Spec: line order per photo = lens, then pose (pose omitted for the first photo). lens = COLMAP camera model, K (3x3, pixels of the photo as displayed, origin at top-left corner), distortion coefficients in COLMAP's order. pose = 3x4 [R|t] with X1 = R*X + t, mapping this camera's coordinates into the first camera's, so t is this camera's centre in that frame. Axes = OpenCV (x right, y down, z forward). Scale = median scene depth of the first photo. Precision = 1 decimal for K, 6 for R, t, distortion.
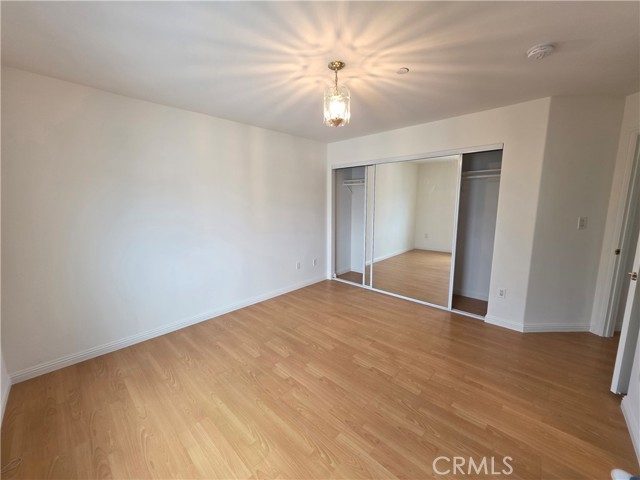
lens RADIAL K [[253.7, 0, 316.7], [0, 253.7, 240.5], [0, 0, 1]] dist [0.000565, 0.000350]
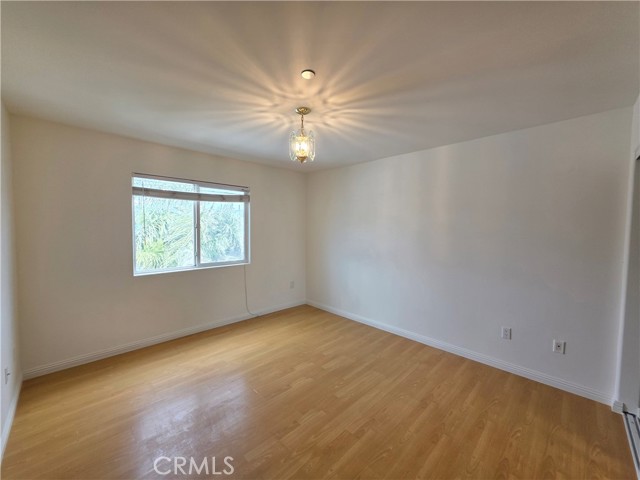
lens RADIAL K [[253.7, 0, 319.2], [0, 253.7, 238.0], [0, 0, 1]] dist [0.000565, 0.000350]
pose [[-0.025065, 0.046675, -0.998596, 0.920324], [-0.165559, 0.984922, 0.050192, -0.142200], [0.985881, 0.166584, -0.016960, 0.876262]]
